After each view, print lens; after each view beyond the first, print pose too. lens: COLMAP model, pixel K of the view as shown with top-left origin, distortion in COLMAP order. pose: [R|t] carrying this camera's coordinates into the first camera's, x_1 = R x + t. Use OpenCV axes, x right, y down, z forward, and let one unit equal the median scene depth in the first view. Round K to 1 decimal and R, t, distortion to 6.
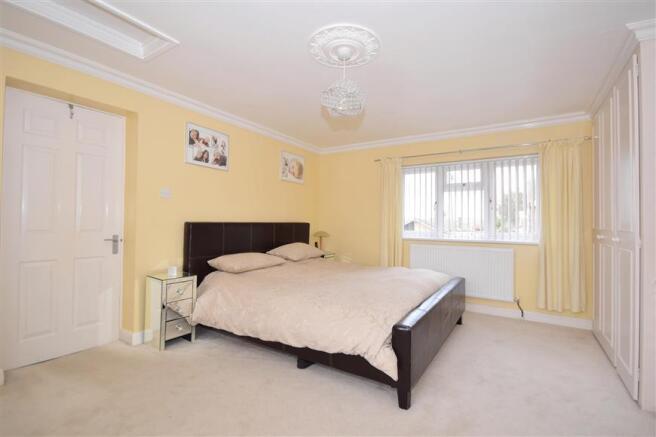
lens RADIAL K [[294.1, 0, 329.5], [0, 294.1, 218.0], [0, 0, 1]] dist [0.004171, 0.000570]
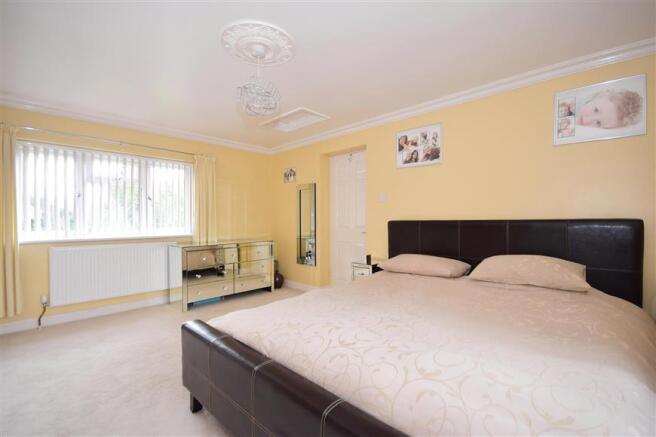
lens RADIAL K [[294.1, 0, 329.2], [0, 294.1, 221.1], [0, 0, 1]] dist [0.004171, 0.000570]
pose [[-0.168700, -0.018049, -0.985502, 0.613923], [0.012663, 0.999710, -0.020477, 0.030583], [0.985586, -0.015934, -0.168422, 0.858870]]
